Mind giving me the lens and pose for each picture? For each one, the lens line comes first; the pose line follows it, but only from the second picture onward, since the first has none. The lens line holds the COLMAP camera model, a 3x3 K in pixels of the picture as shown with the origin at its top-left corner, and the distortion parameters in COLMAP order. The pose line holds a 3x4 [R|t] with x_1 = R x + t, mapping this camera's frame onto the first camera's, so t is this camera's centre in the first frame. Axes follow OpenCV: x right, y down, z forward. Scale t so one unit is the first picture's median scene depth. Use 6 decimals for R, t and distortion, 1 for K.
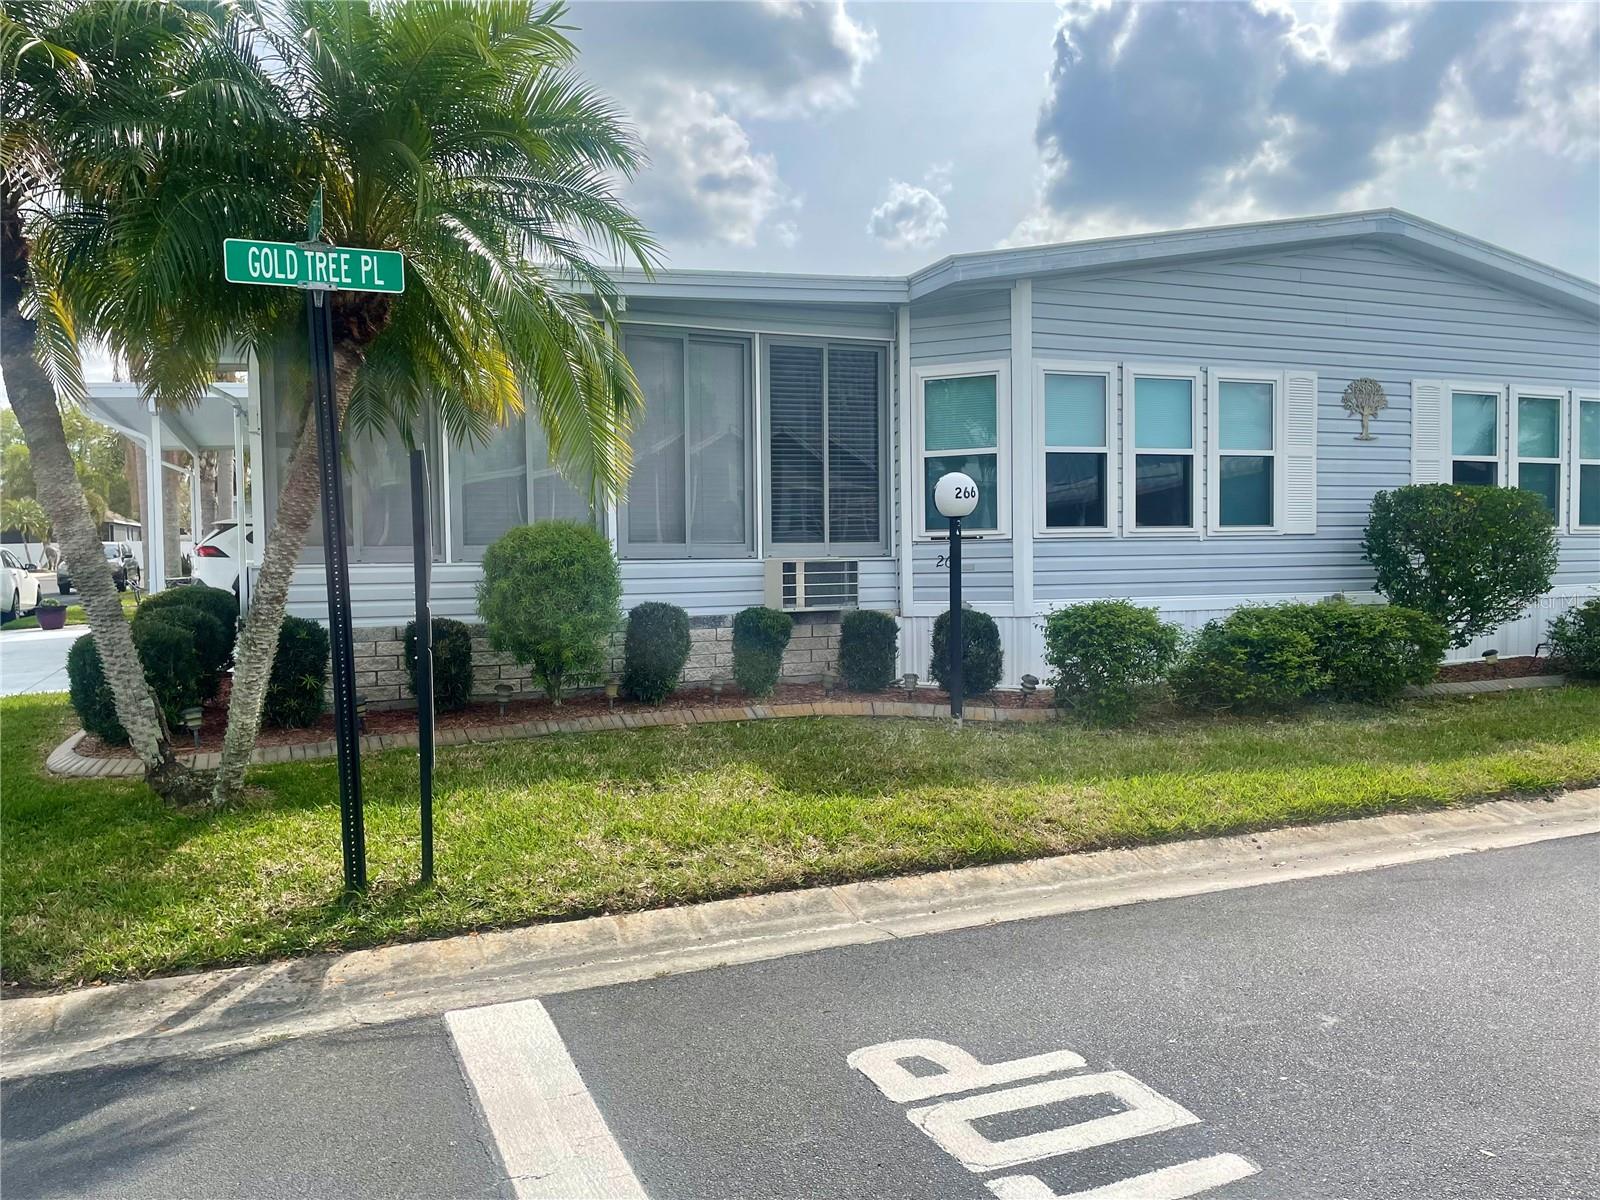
lens RADIAL K [[1229.5, 0, 794.7], [0, 1229.5, 607.3], [0, 0, 1]] dist [0.068490, -0.071767]
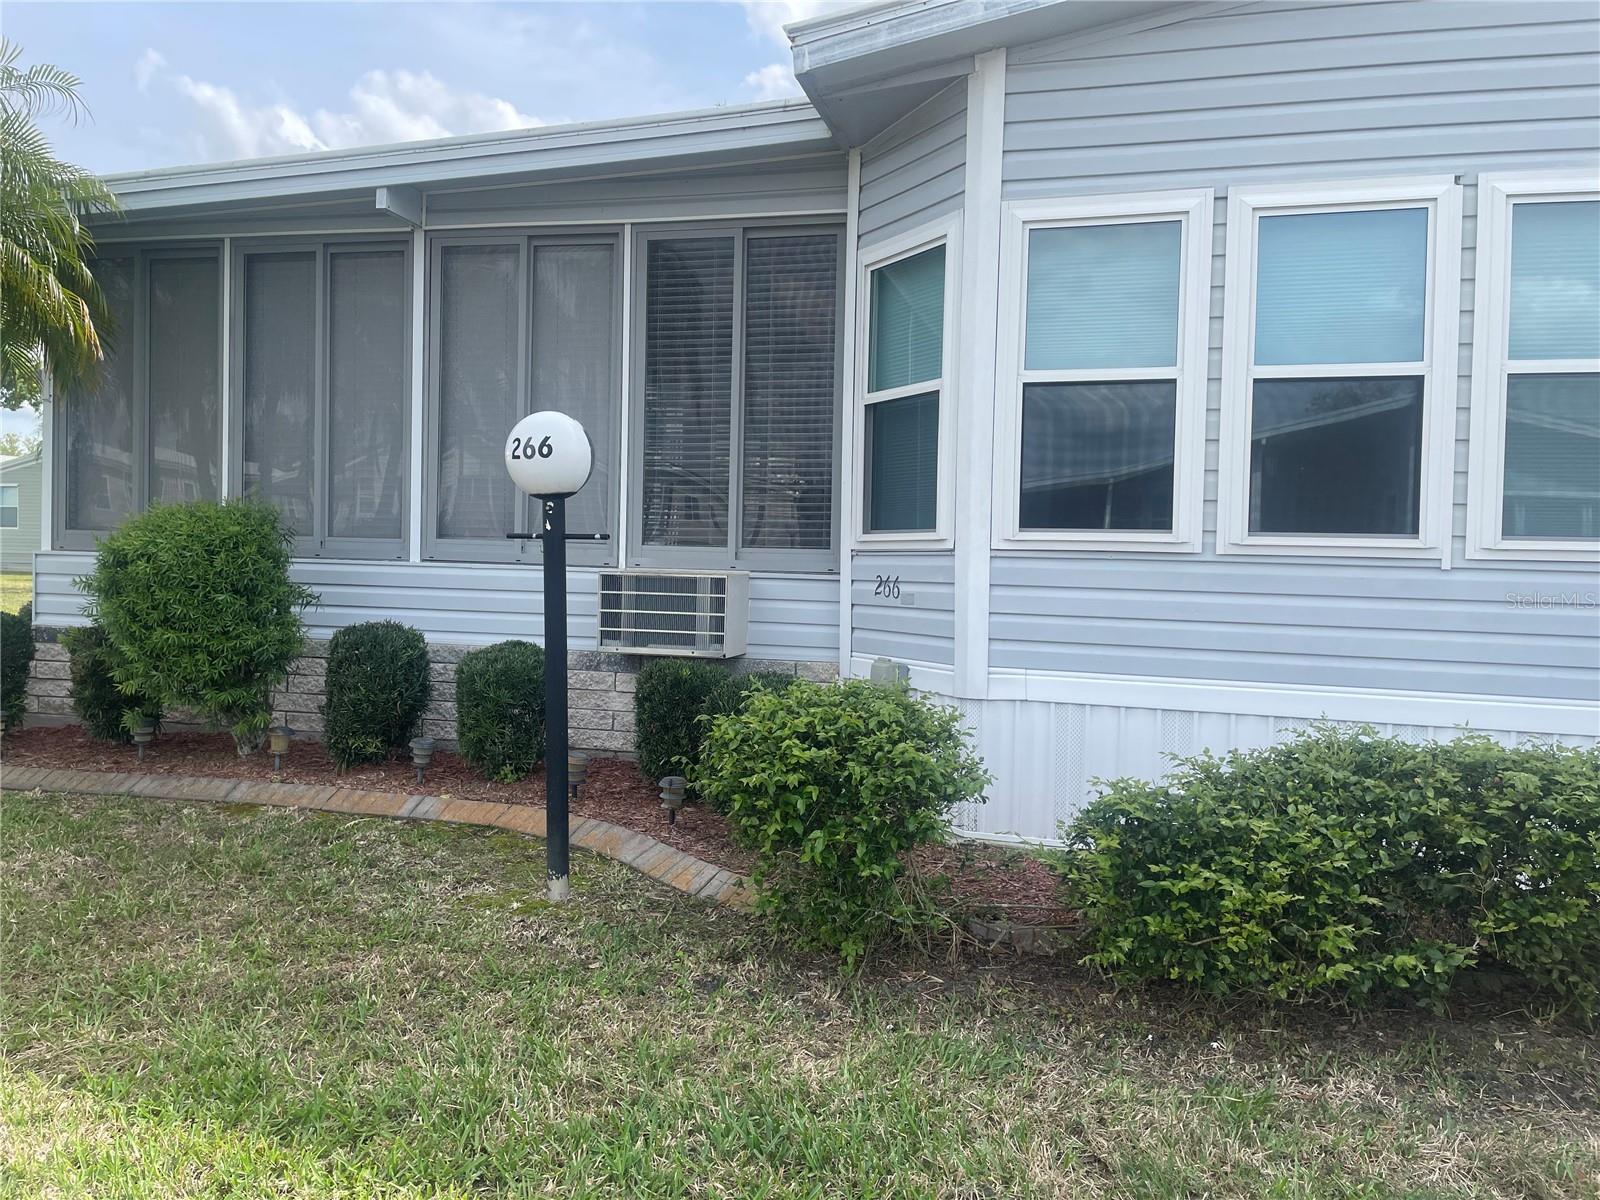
lens RADIAL K [[1229.5, 0, 802.8], [0, 1229.5, 590.1], [0, 0, 1]] dist [0.068490, -0.071767]
pose [[0.779063, 0.051061, -0.624863, 0.458304], [-0.065271, 0.997868, 0.000164, -0.034003], [0.623539, 0.040657, 0.780734, 0.546630]]
